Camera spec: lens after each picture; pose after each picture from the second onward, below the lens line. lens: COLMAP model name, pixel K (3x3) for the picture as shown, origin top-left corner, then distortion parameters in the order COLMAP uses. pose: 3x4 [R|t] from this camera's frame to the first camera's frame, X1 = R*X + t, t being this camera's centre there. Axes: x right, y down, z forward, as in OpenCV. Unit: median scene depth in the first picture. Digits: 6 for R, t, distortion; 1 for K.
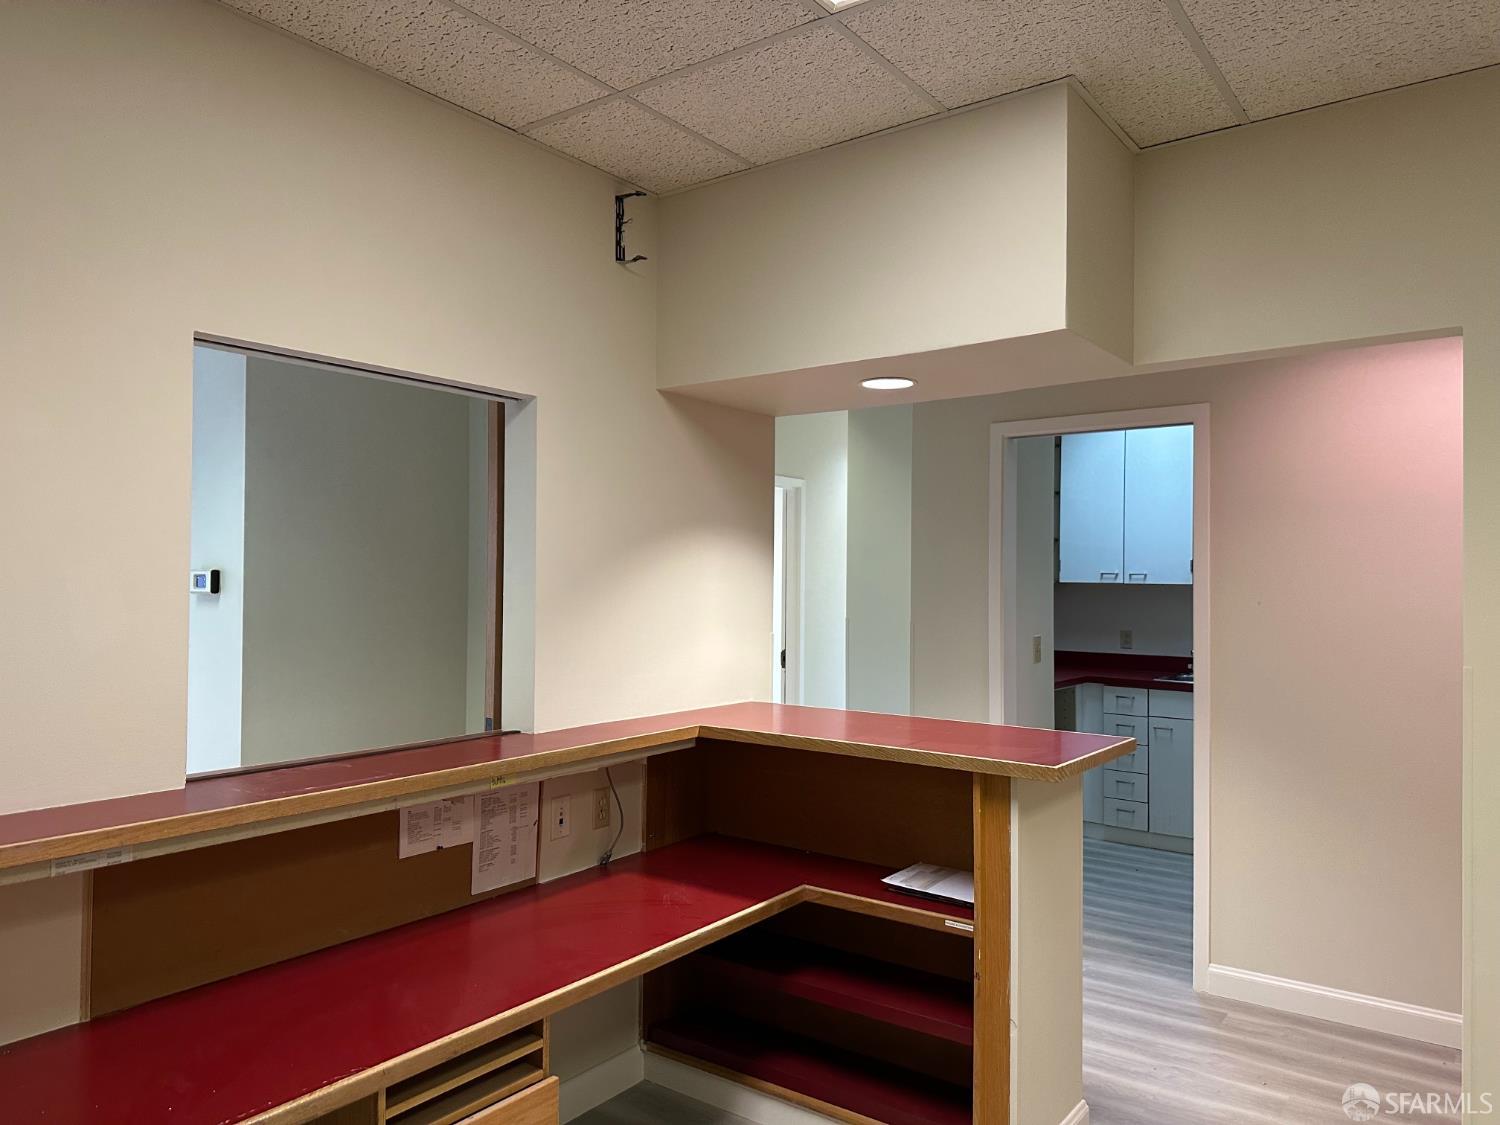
lens RADIAL K [[1062.7, 0, 750.0], [0, 1062.7, 562.5], [0, 0, 1]] dist [0.086580, -0.000215]
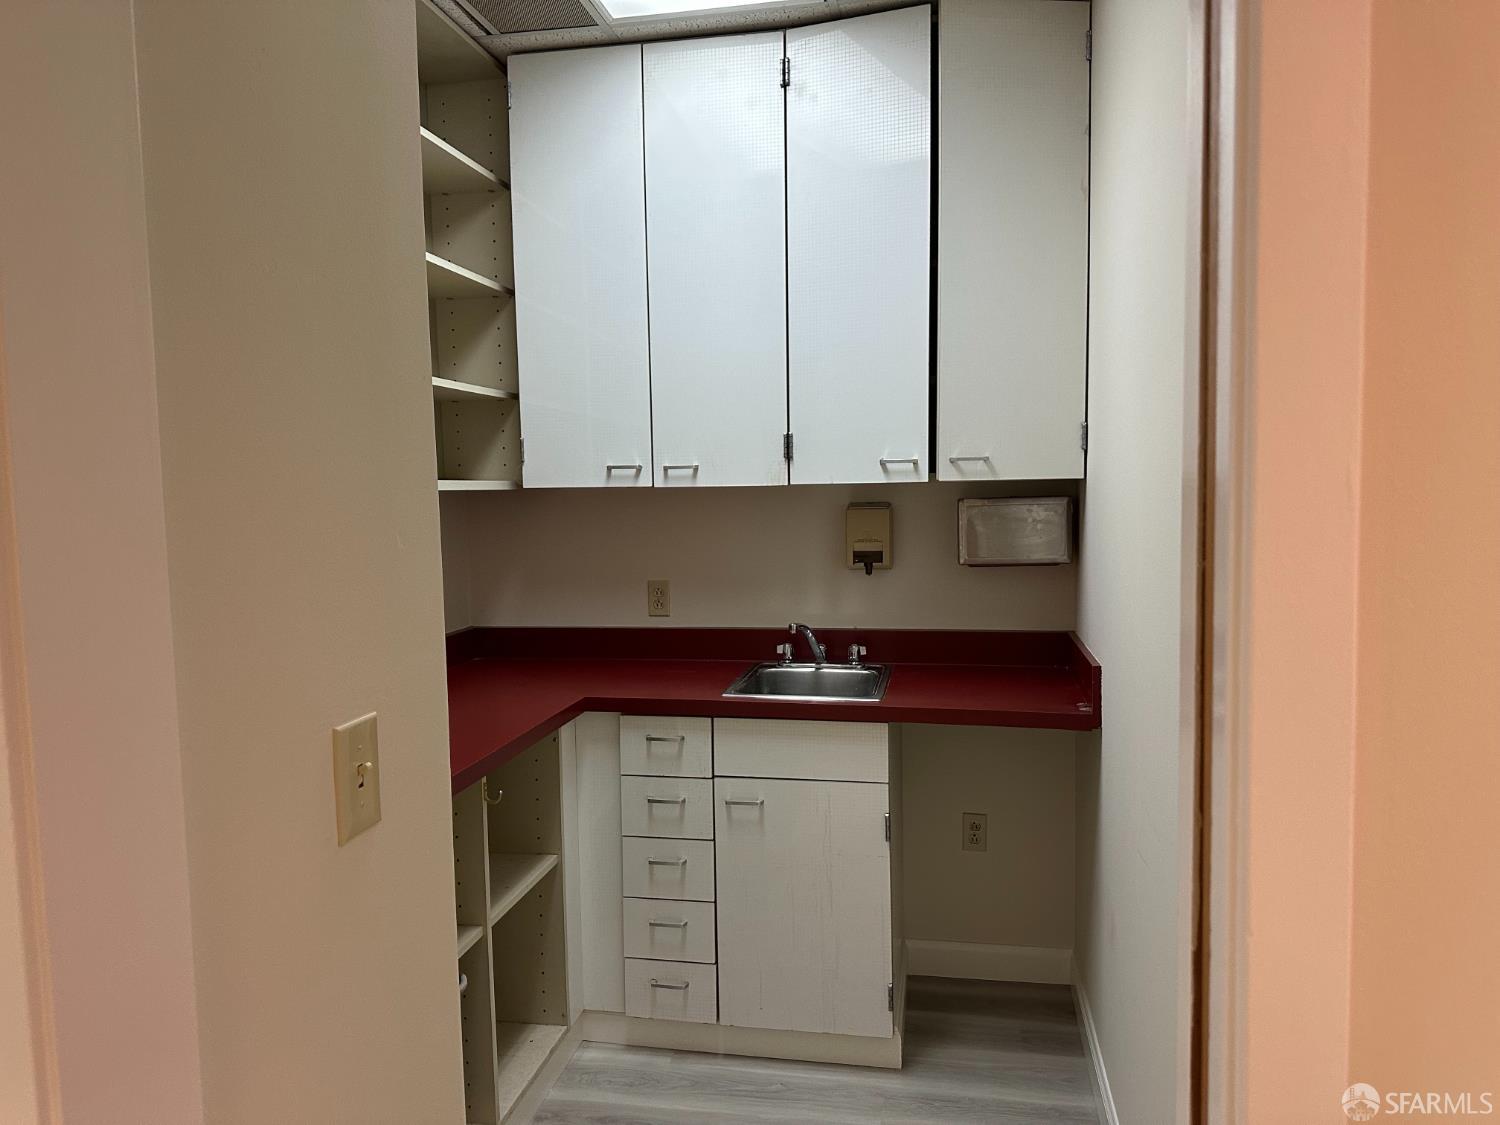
lens RADIAL K [[1062.7, 0, 750.0], [0, 1062.7, 562.5], [0, 0, 1]] dist [0.086580, -0.000215]
pose [[0.900912, -0.056809, 0.430268, 0.184860], [0.019198, 0.995642, 0.091259, 0.010672], [-0.433577, -0.073956, 0.898076, 0.563940]]
